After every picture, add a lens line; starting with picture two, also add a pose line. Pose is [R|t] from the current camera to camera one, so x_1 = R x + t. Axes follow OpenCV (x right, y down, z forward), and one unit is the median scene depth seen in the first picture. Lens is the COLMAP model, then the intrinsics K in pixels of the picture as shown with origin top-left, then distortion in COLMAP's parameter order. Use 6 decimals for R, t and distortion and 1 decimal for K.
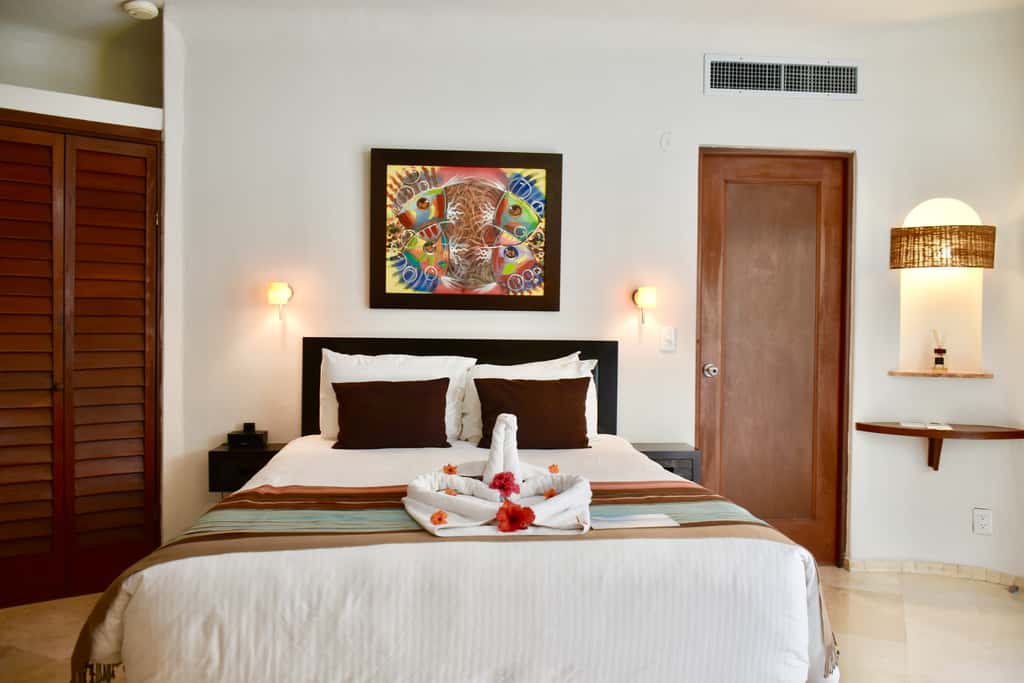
lens RADIAL K [[792.7, 0, 509.3], [0, 792.7, 342.7], [0, 0, 1]] dist [-0.019809, -0.002366]
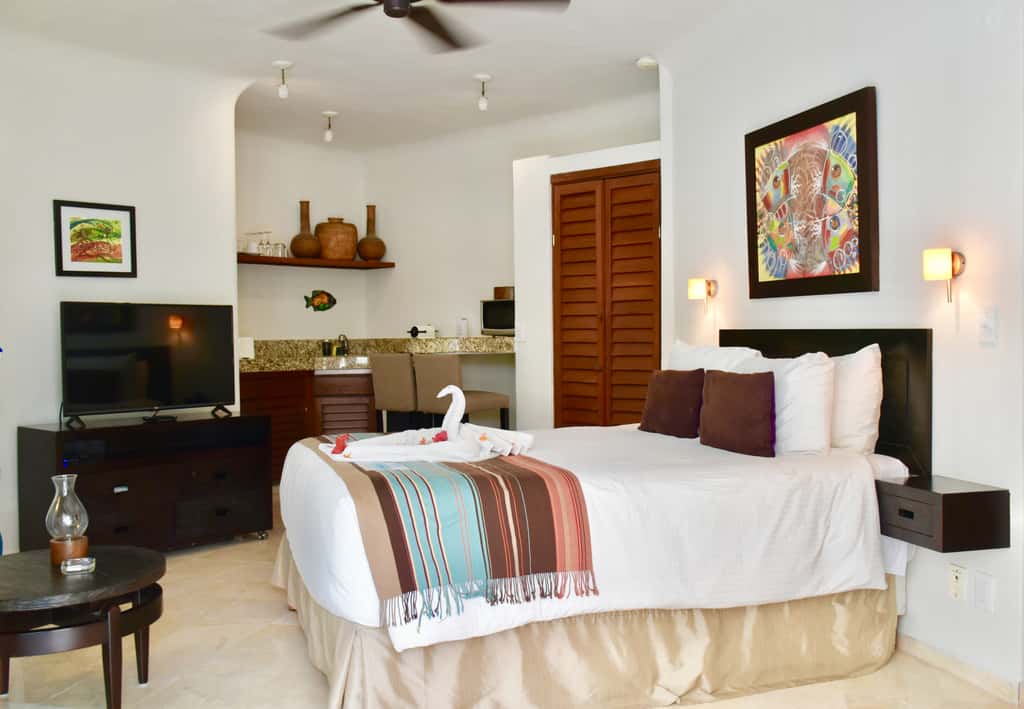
lens RADIAL K [[955.3, 0, 522.3], [0, 955.3, 354.5], [0, 0, 1]] dist [-0.020834, 0.000000]
pose [[0.204371, 0.011260, -0.978829, 0.910312], [-0.009564, 0.999909, 0.009506, 0.016118], [0.978847, 0.007419, 0.204460, 0.486578]]
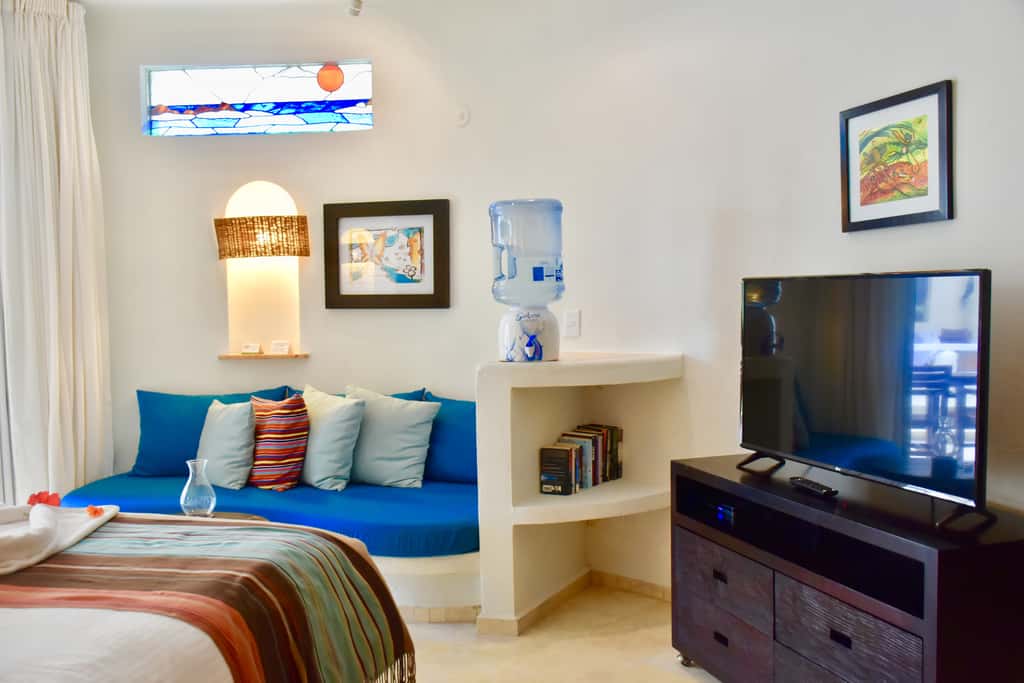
lens RADIAL K [[922.8, 0, 507.0], [0, 922.8, 343.0], [0, 0, 1]] dist [-0.016223, 0.012902]
pose [[-0.943209, -0.010108, 0.332047, -0.502501], [0.015599, 0.997087, 0.074662, -0.042327], [-0.331834, 0.075601, -0.940303, 0.989600]]
